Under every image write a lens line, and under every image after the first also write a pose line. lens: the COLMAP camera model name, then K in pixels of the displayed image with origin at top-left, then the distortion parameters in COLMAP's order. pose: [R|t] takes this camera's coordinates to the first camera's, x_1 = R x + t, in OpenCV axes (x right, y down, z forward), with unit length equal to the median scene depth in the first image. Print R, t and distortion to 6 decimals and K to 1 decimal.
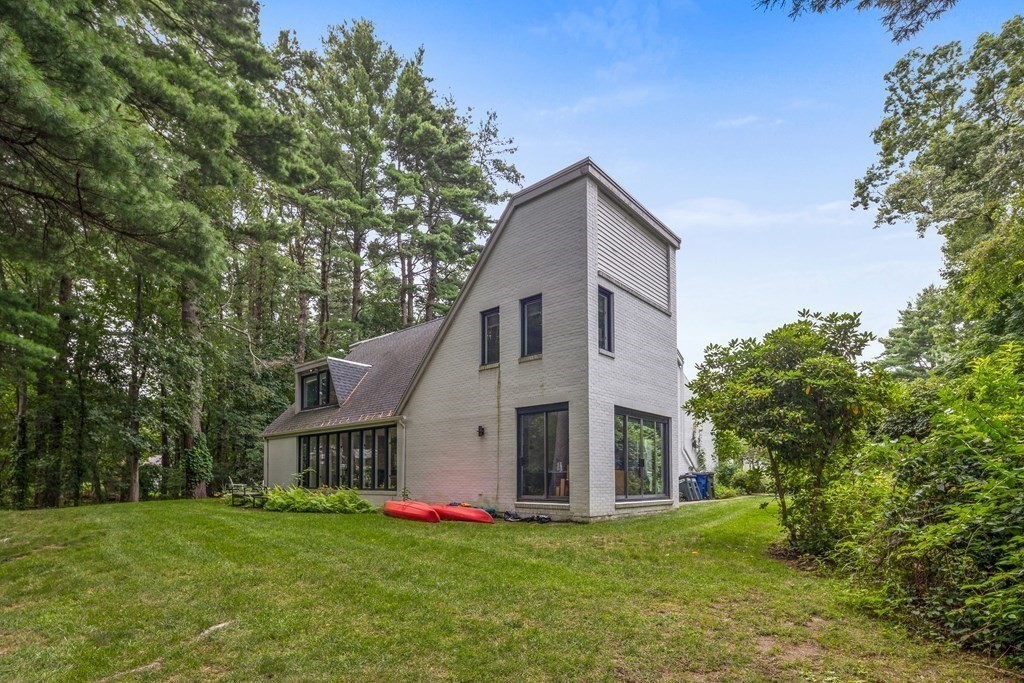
lens RADIAL K [[504.2, 0, 539.3], [0, 504.2, 344.1], [0, 0, 1]] dist [0.004391, -0.003570]
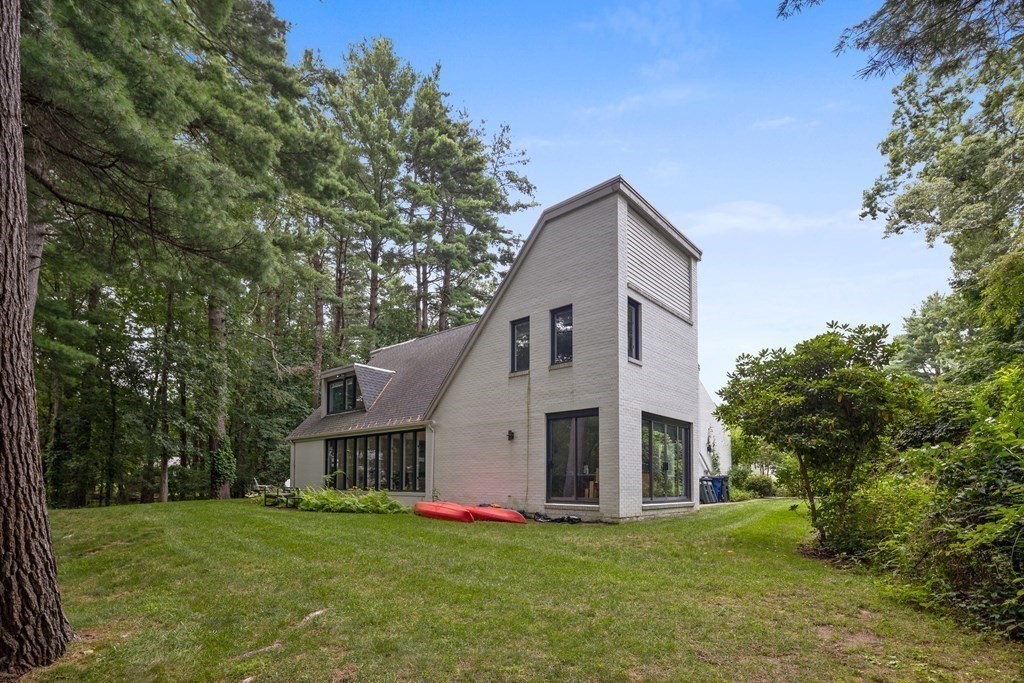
lens RADIAL K [[504.2, 0, 516.9], [0, 504.2, 345.3], [0, 0, 1]] dist [0.004391, -0.003570]
pose [[0.999902, 0.000942, -0.013939, -0.089254], [-0.000997, 0.999992, -0.003919, -0.010275], [0.013936, 0.003932, 0.999895, -0.046083]]
